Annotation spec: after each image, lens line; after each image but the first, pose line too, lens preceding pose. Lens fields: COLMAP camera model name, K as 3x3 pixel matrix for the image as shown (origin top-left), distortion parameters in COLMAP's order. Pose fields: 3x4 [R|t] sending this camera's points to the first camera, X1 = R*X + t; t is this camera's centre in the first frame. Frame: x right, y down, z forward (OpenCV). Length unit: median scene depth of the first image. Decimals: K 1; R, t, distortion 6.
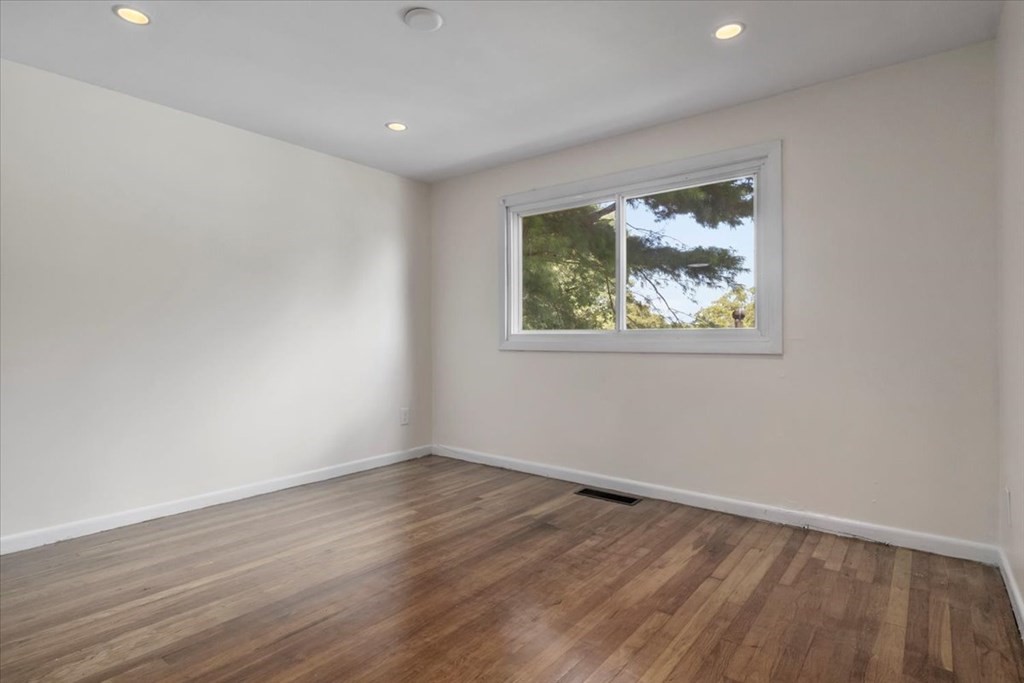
lens RADIAL K [[514.0, 0, 513.1], [0, 514.0, 342.0], [0, 0, 1]] dist [-0.011638, 0.001036]
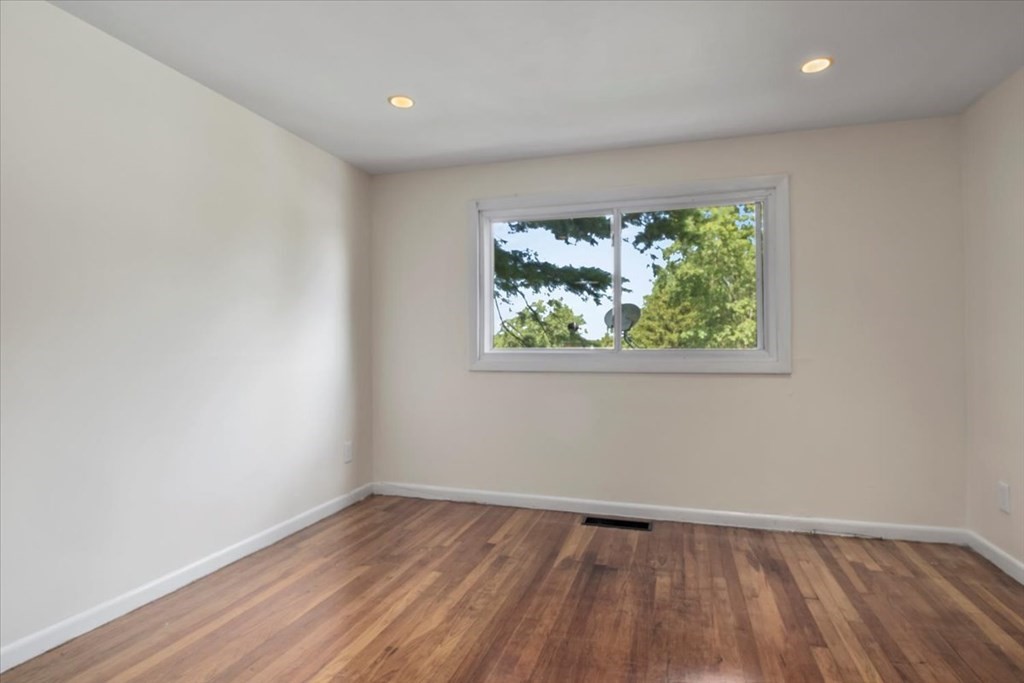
lens RADIAL K [[521.2, 0, 510.4], [0, 521.2, 344.7], [0, 0, 1]] dist [-0.022710, -0.001670]
pose [[0.935066, -0.001428, 0.354471, -0.412107], [0.005388, 0.999934, -0.010183, -0.028237], [-0.354433, 0.011432, 0.935011, 0.195499]]
